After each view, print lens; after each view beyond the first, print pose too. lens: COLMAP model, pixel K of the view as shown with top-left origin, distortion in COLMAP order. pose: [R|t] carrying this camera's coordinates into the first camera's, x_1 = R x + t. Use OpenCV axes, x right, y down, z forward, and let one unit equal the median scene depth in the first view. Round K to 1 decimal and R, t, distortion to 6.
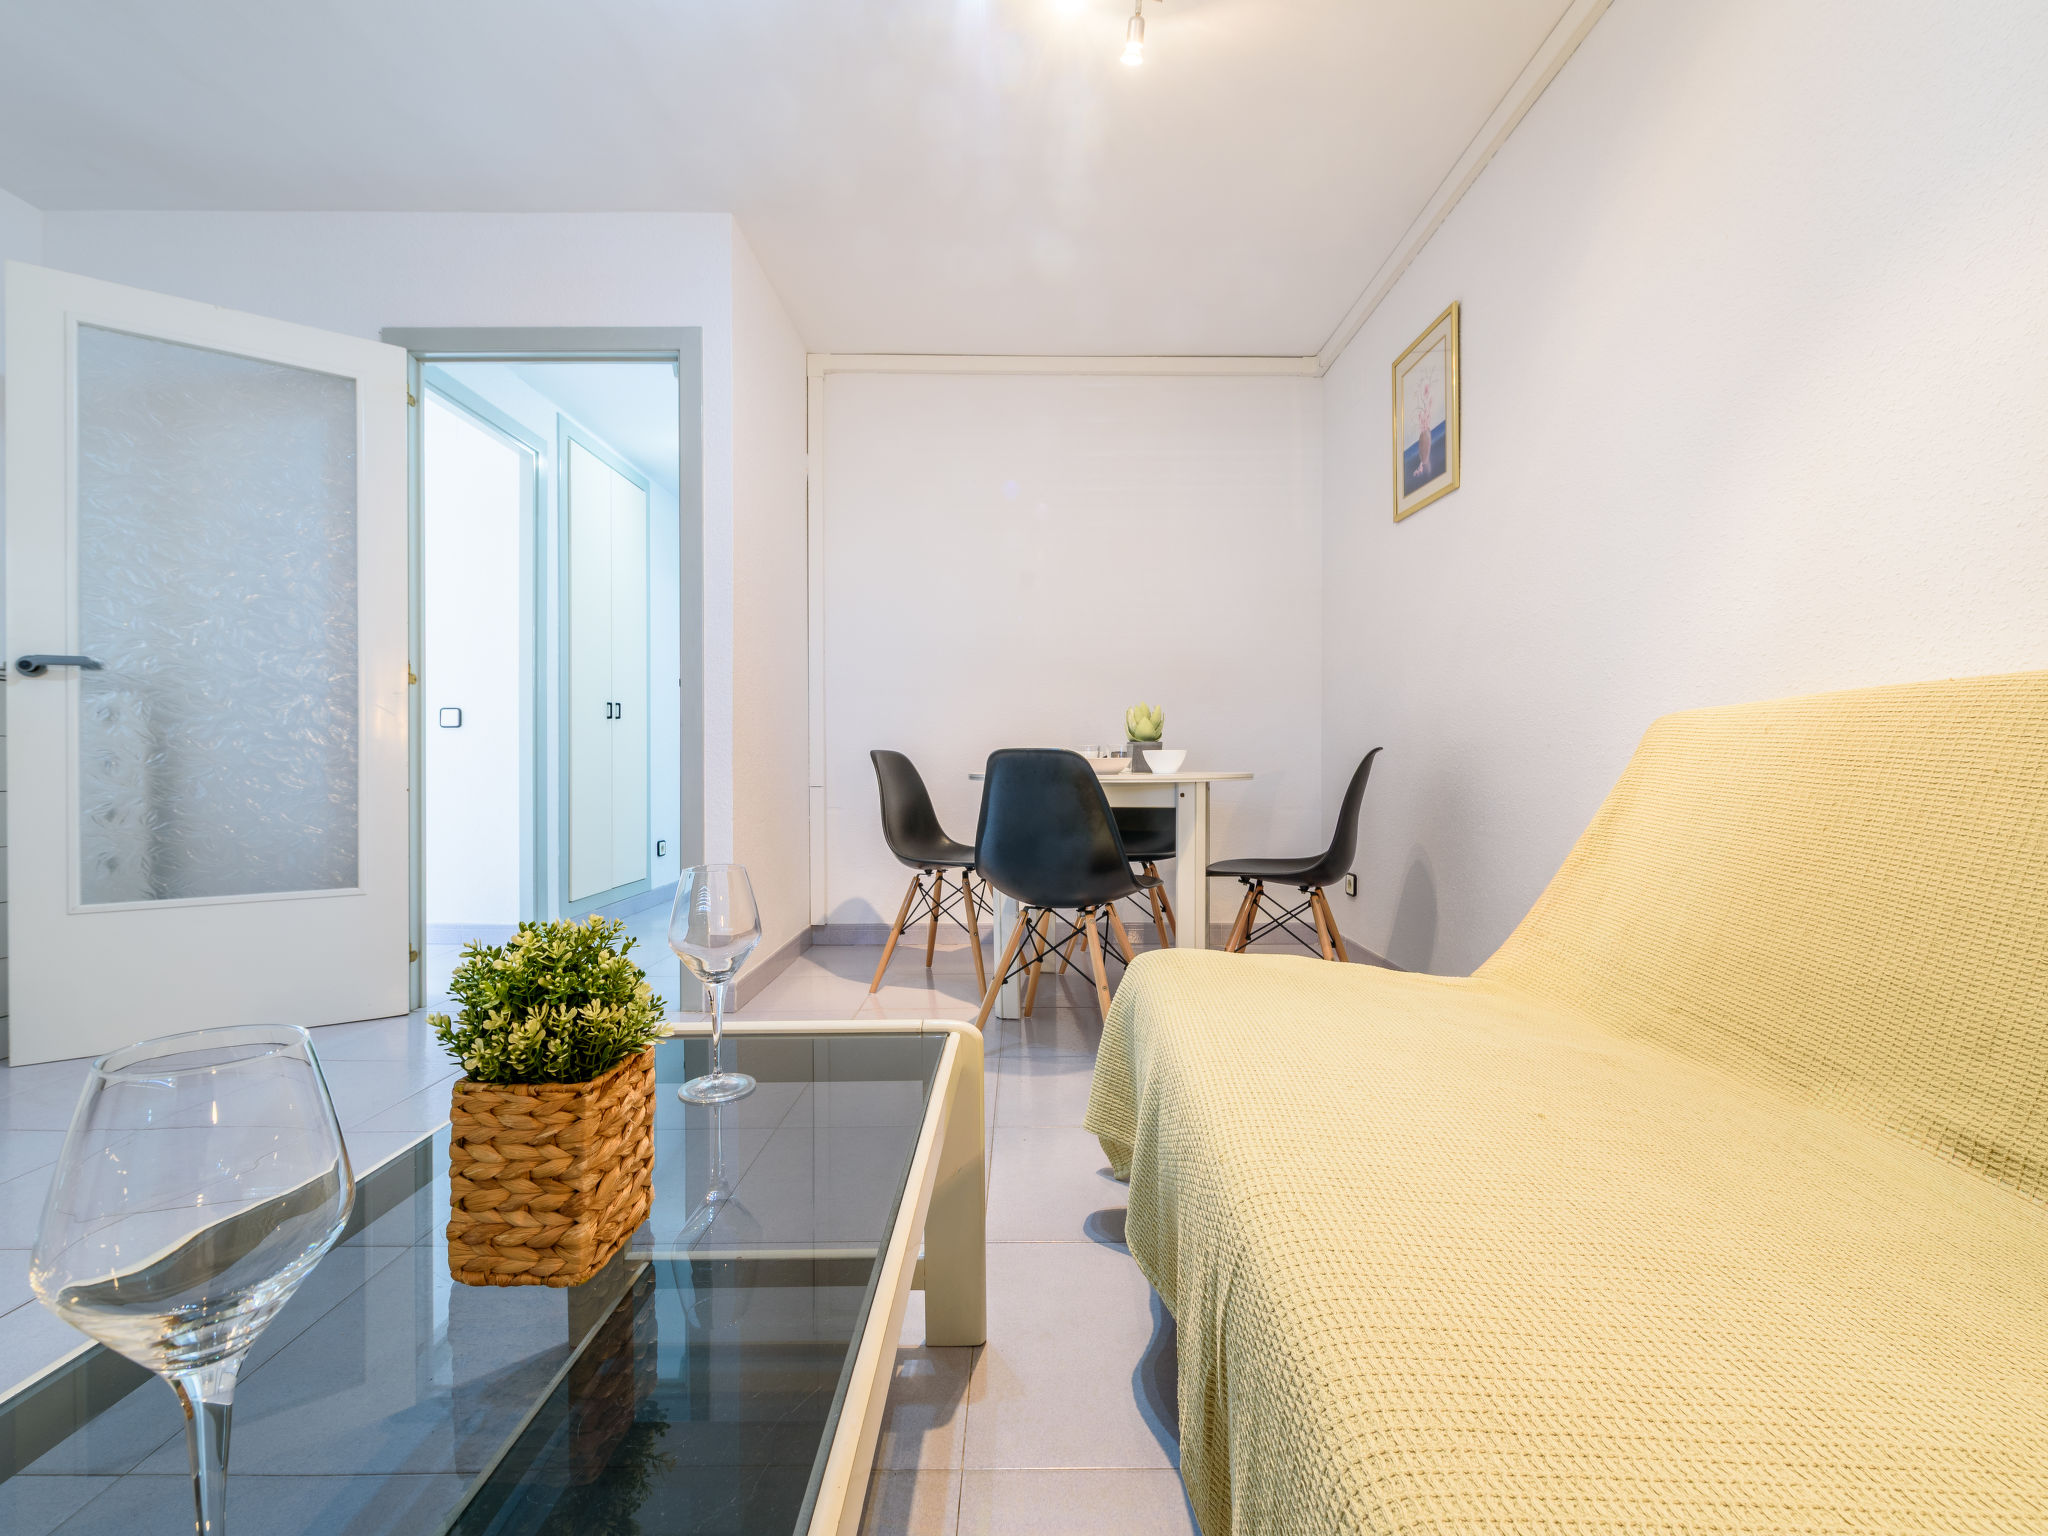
lens RADIAL K [[899.2, 0, 1066.0], [0, 899.2, 760.7], [0, 0, 1]] dist [-0.001101, -0.000069]
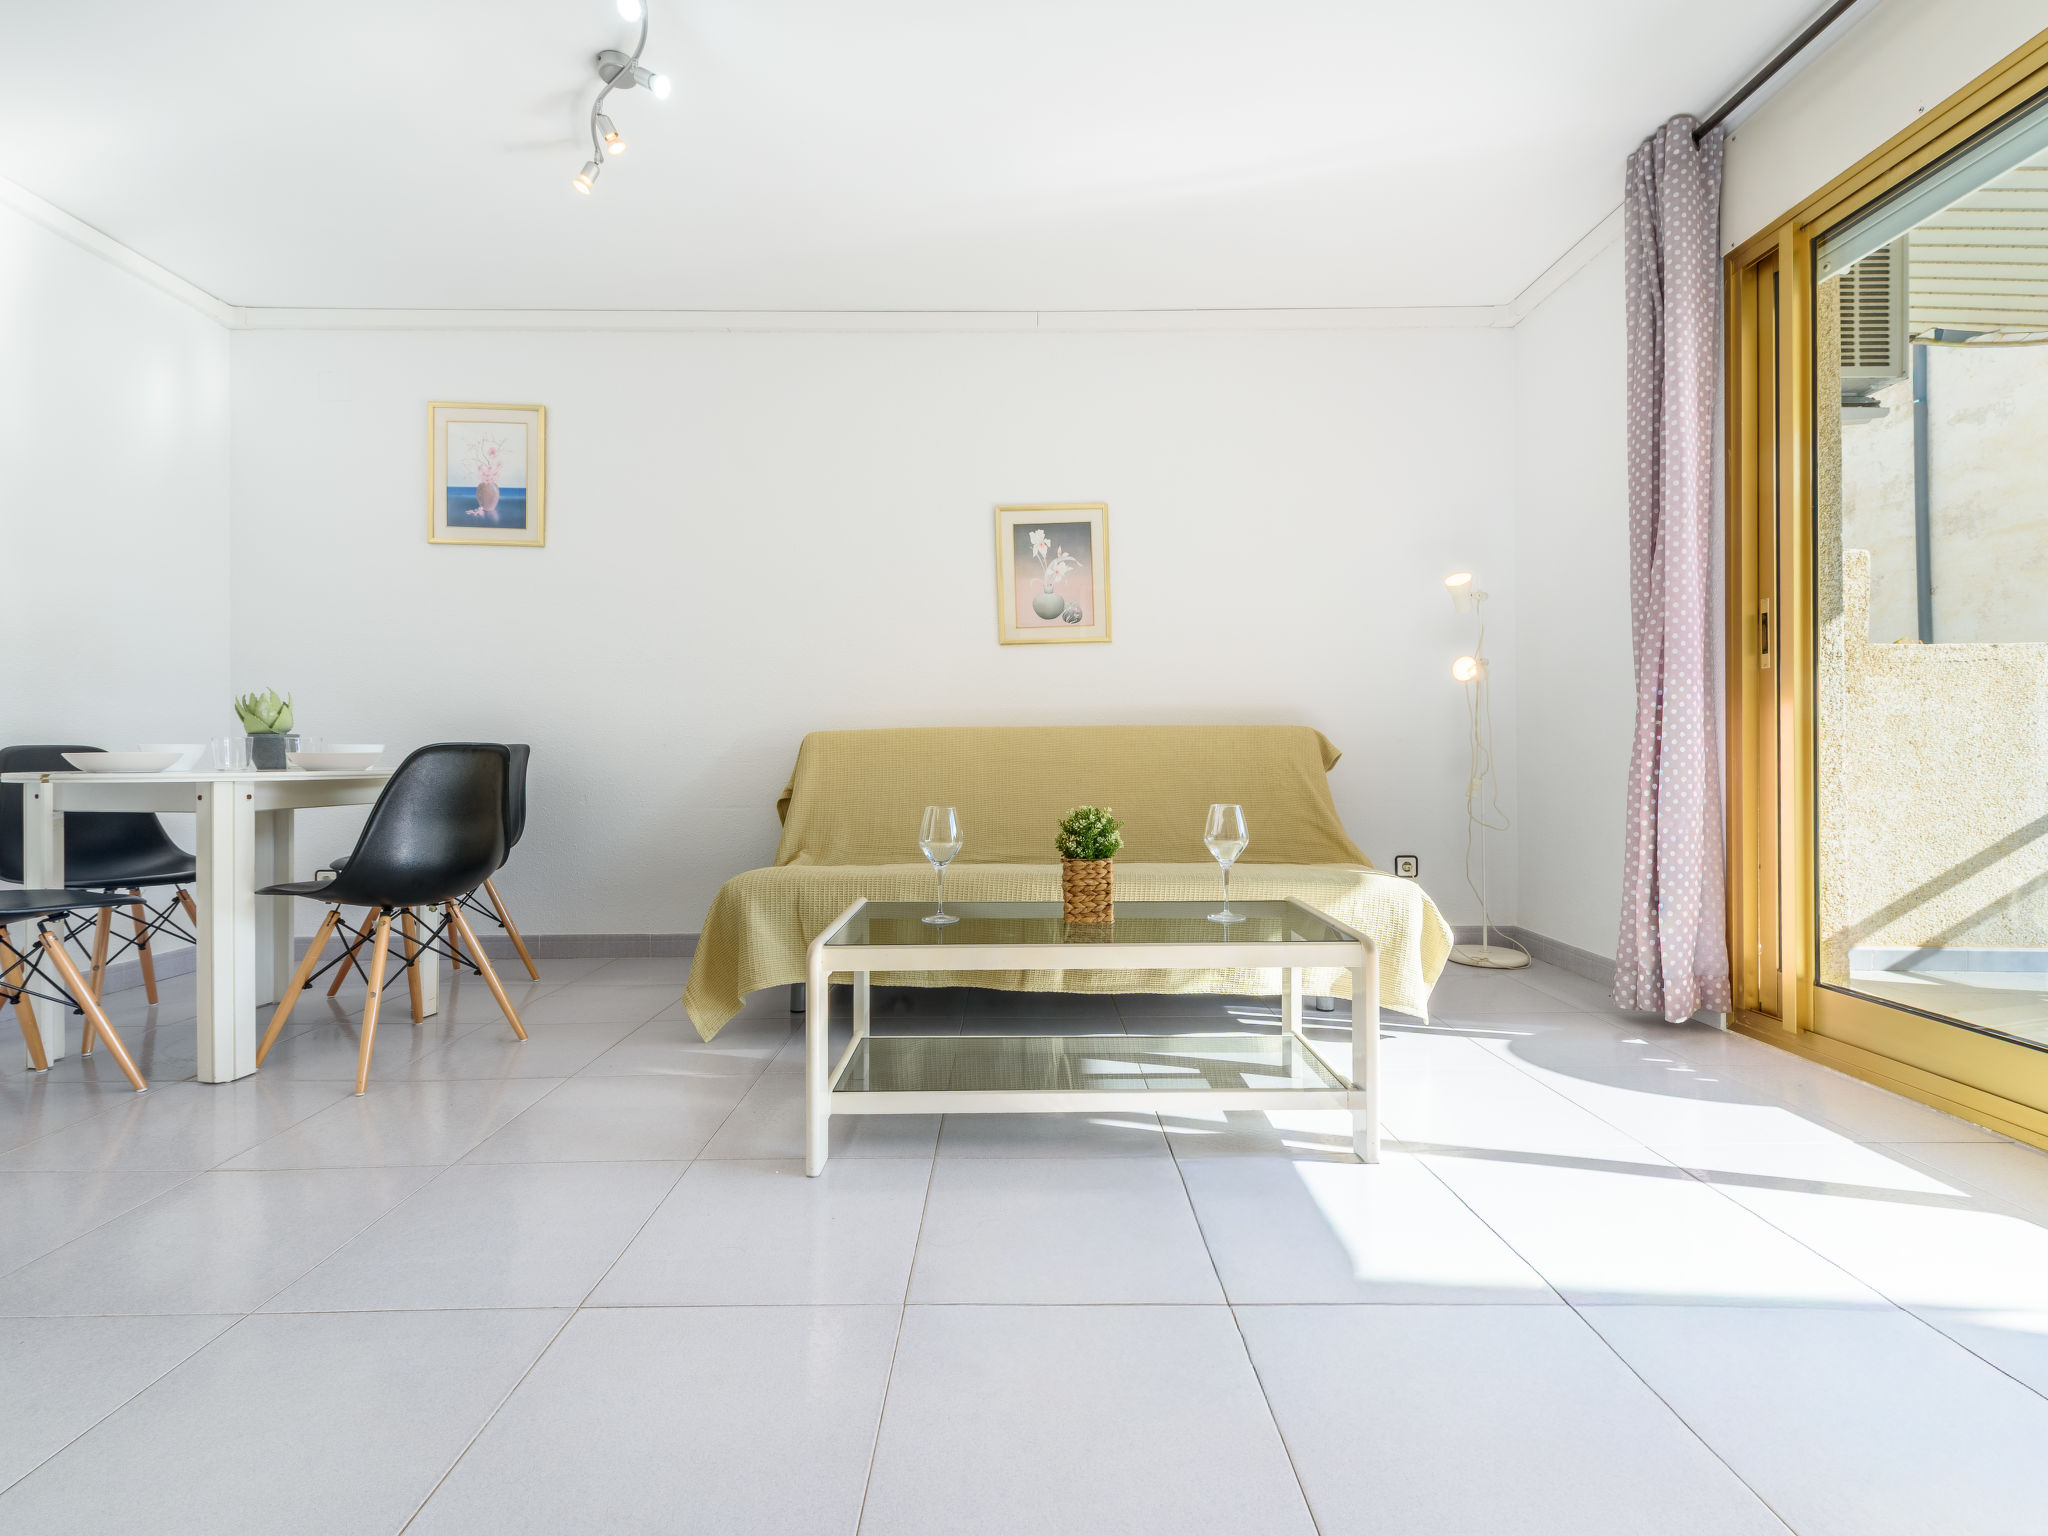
lens RADIAL K [[930.8, 0, 1027.3], [0, 930.8, 720.1], [0, 0, 1]] dist [0.000795, 0.000139]
pose [[-0.023029, 0.040258, 0.998924, -0.895328], [0.005036, 0.999181, -0.040152, 0.004909], [-0.999722, 0.004106, -0.023213, 0.321940]]
